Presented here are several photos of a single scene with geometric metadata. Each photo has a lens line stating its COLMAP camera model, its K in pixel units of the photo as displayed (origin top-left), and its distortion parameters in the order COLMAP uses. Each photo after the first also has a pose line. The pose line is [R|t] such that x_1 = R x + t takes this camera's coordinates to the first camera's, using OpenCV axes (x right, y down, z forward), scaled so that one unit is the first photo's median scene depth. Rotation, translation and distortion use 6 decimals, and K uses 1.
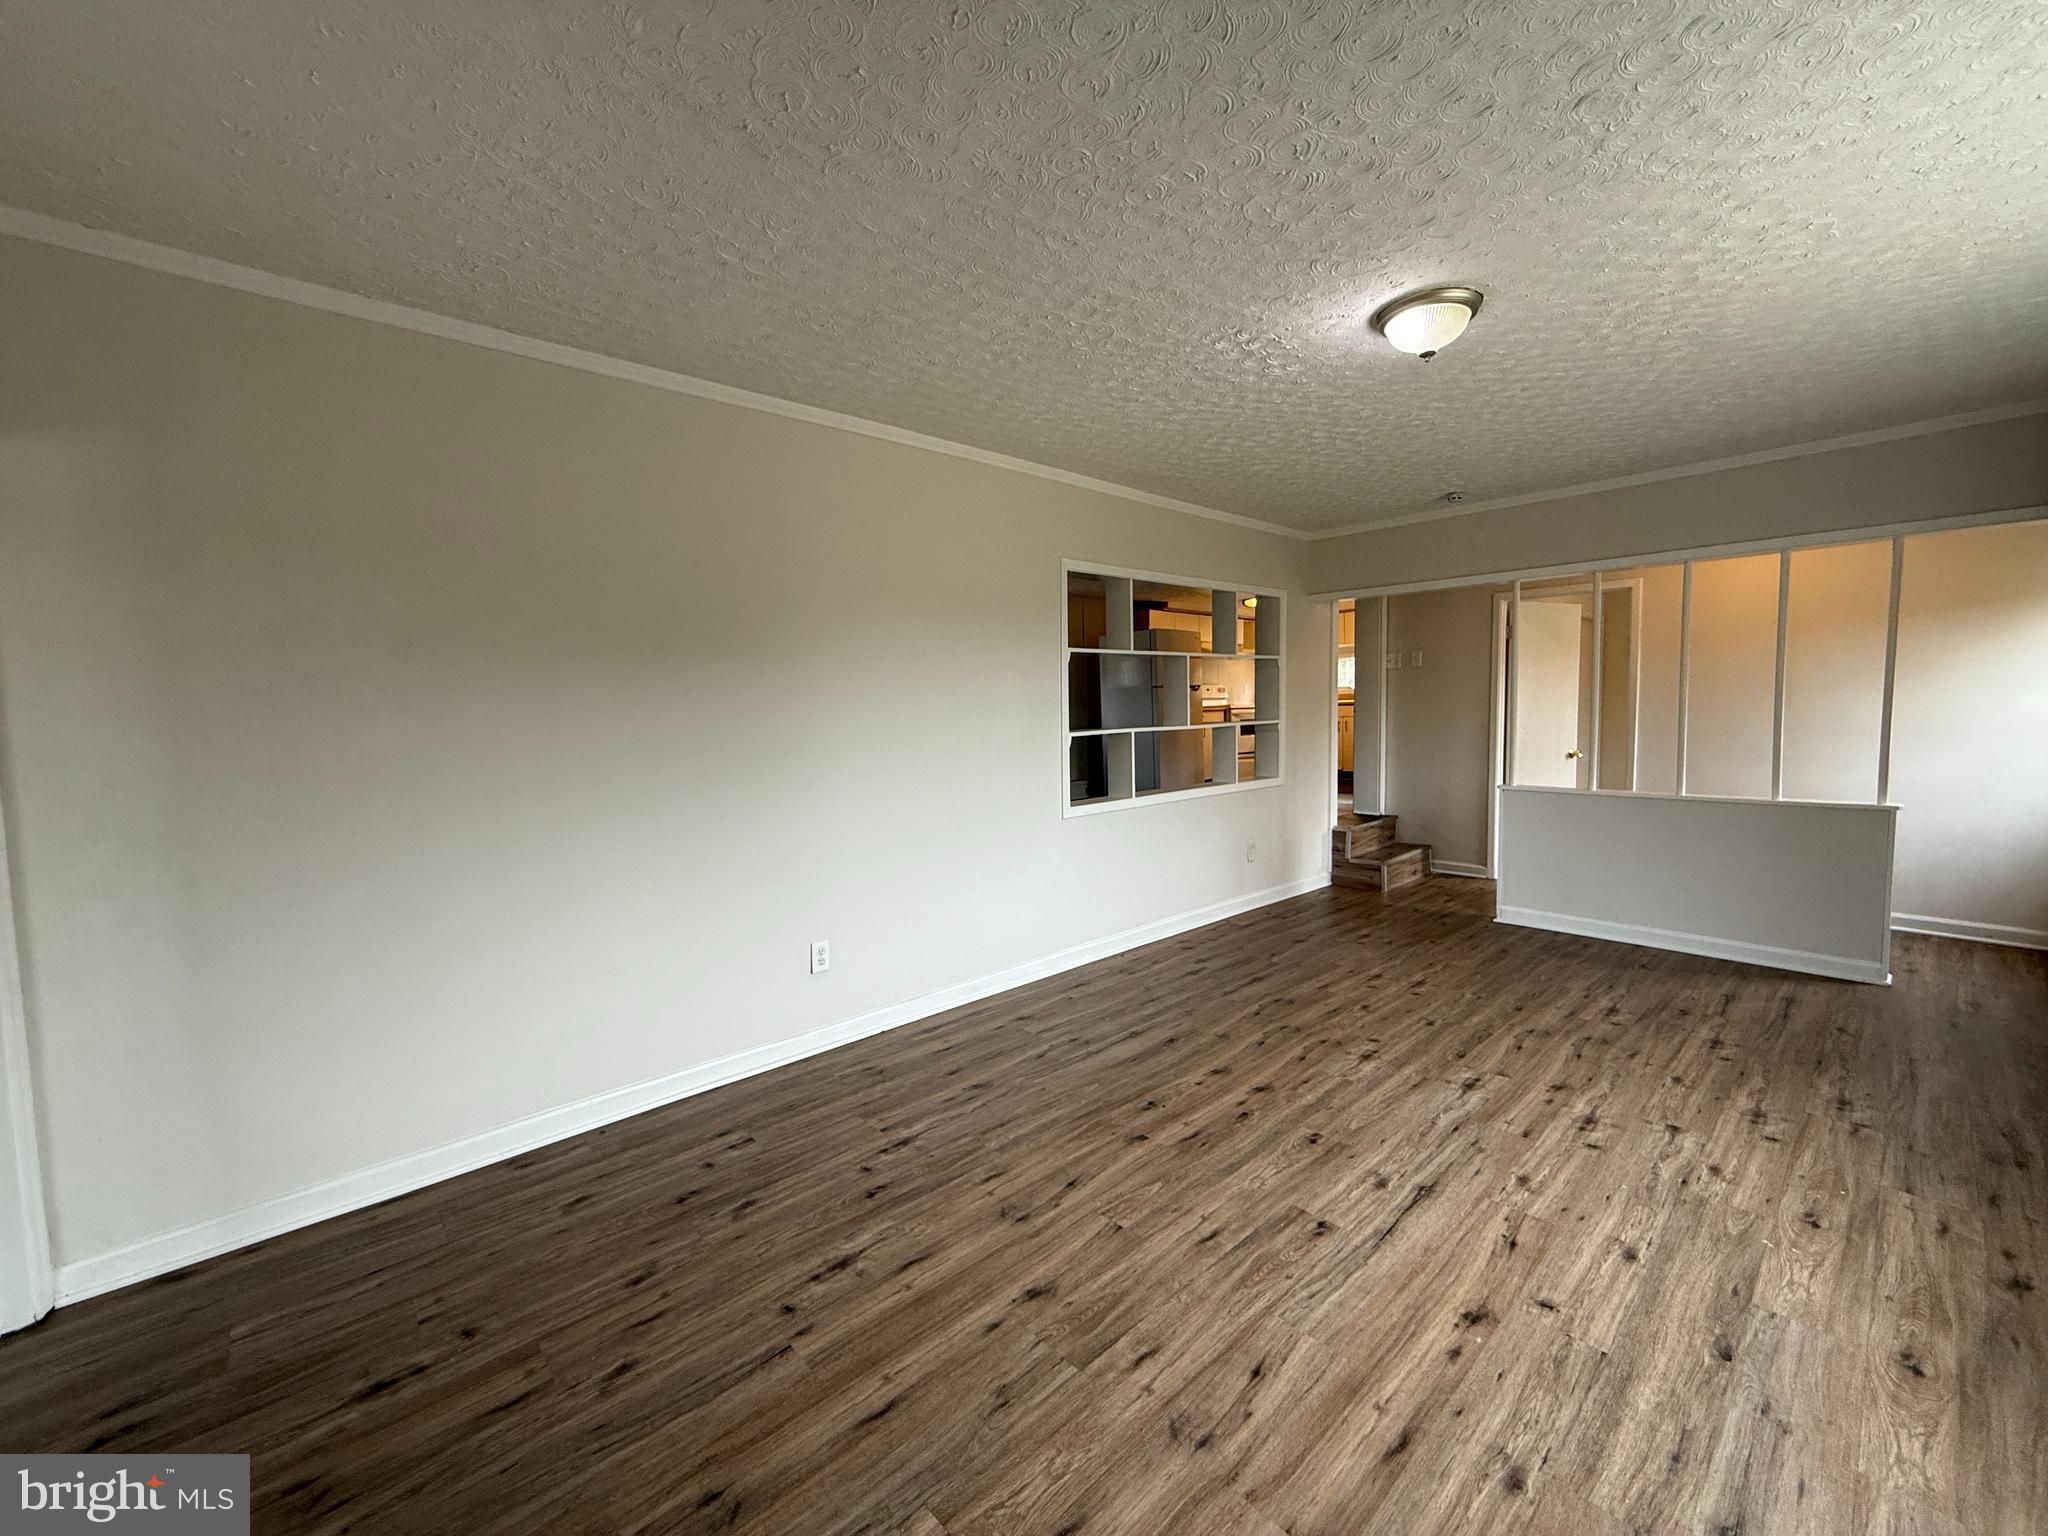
lens RADIAL K [[814.7, 0, 1017.5], [0, 814.7, 765.4], [0, 0, 1]] dist [-0.001918, 0.000262]
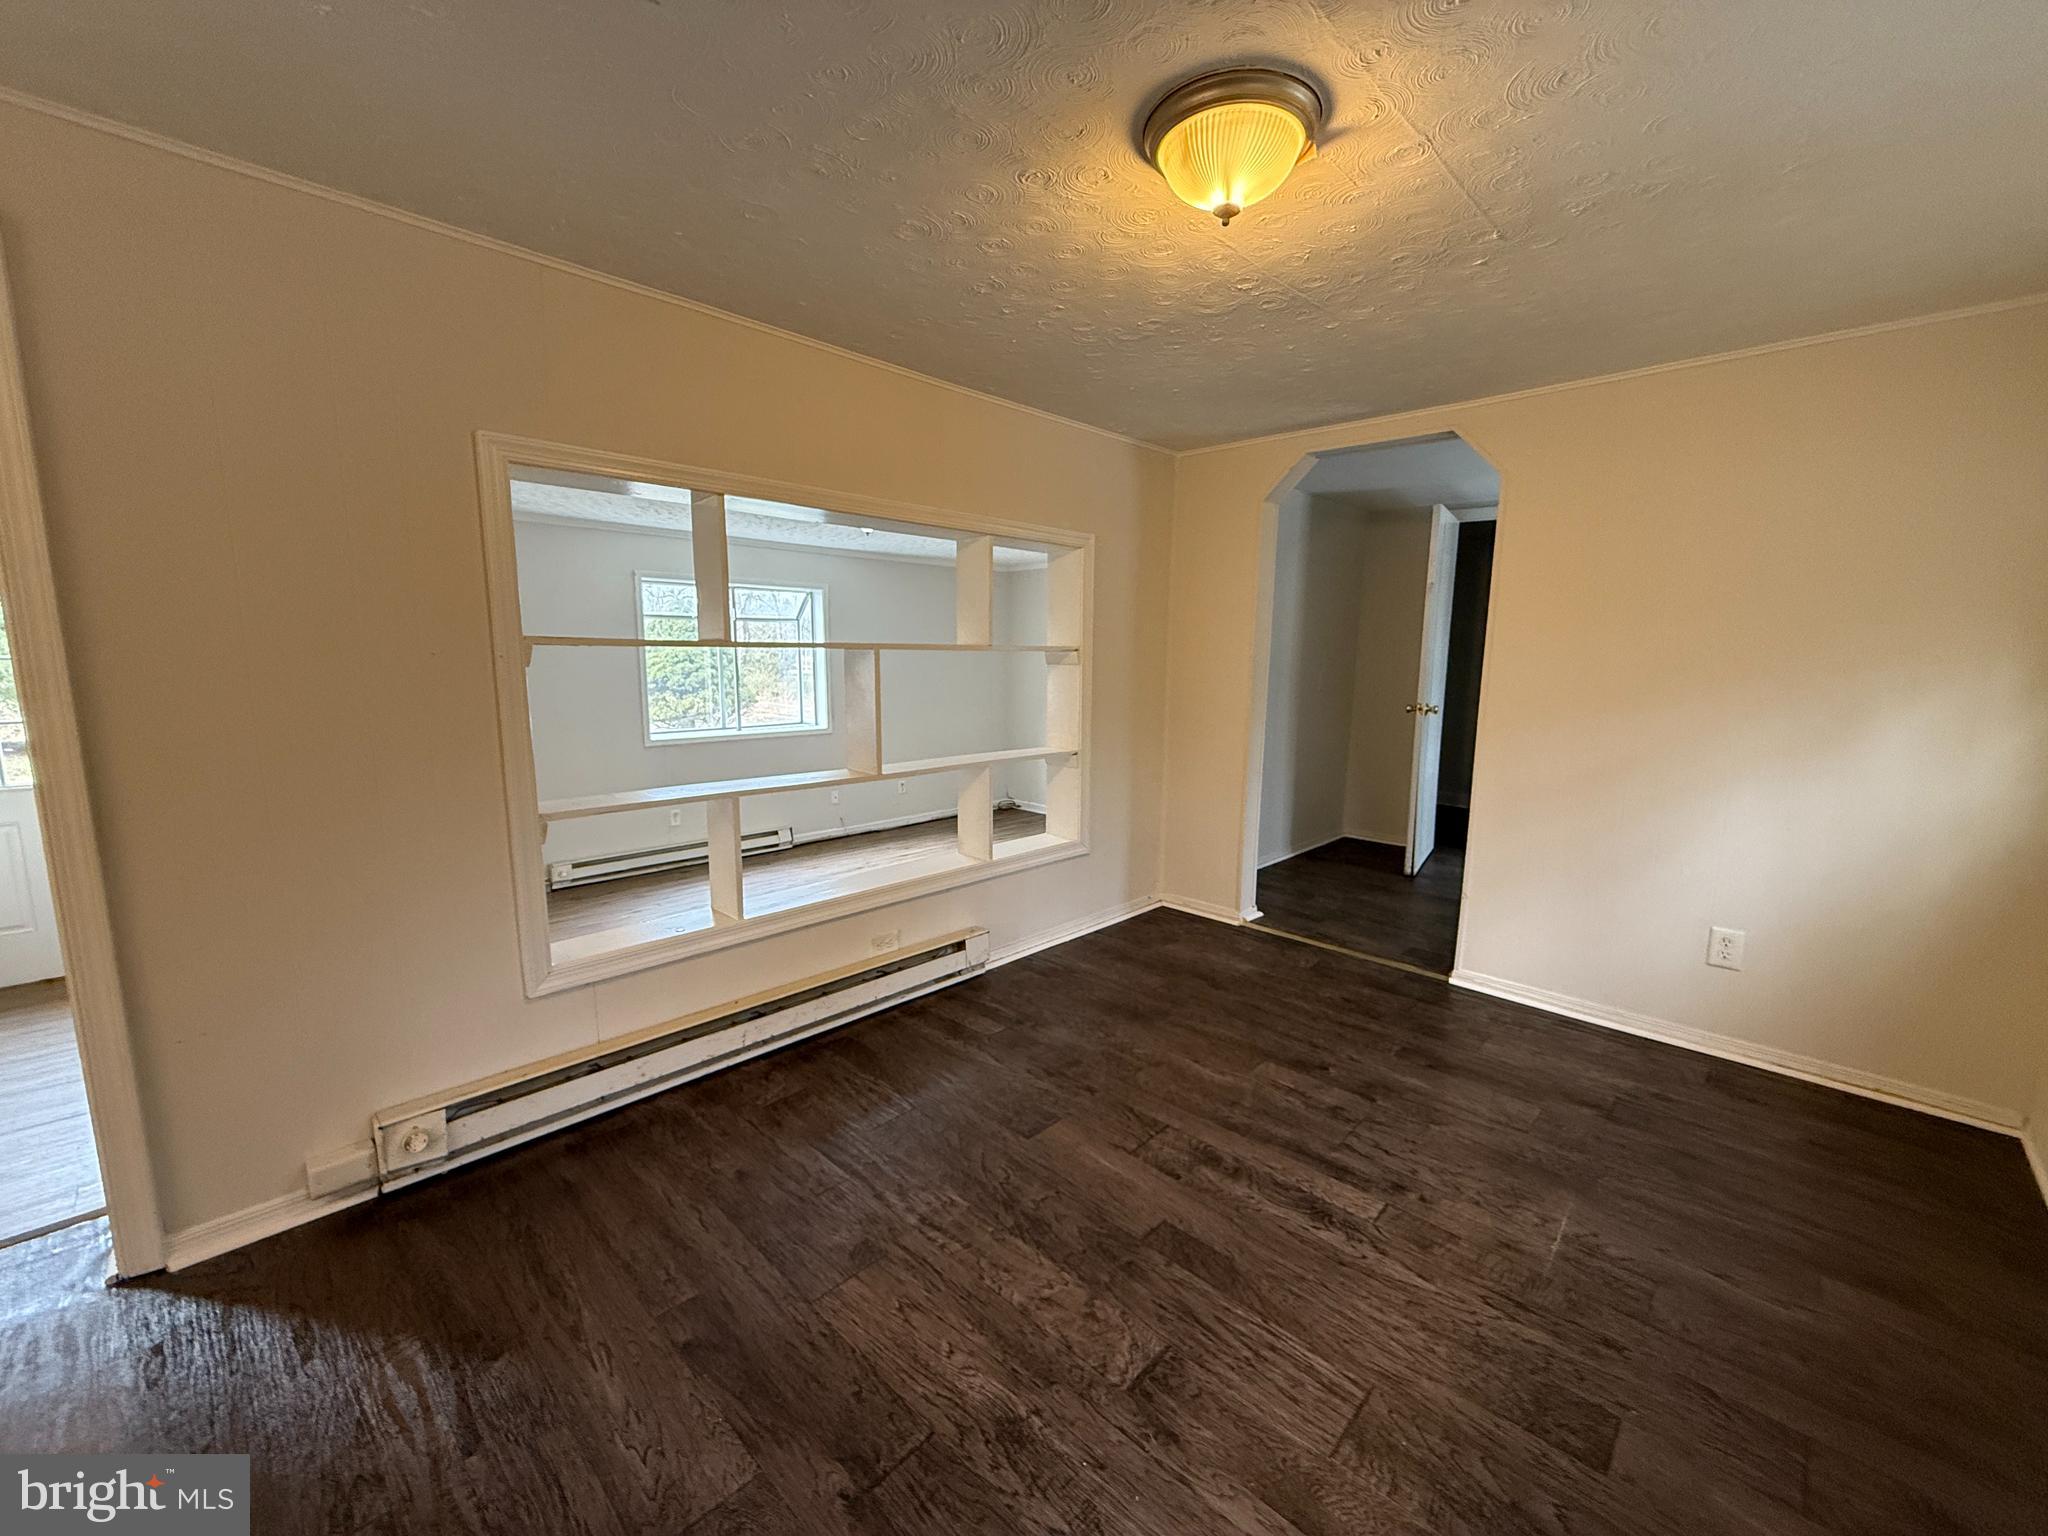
lens RADIAL K [[814.7, 0, 1022.7], [0, 814.7, 777.9], [0, 0, 1]] dist [-0.001918, 0.000262]
pose [[-0.997767, 0.027051, -0.061075, 0.222192], [0.012647, 0.974297, 0.224913, -0.314515], [0.065589, 0.223638, -0.972463, 2.877916]]
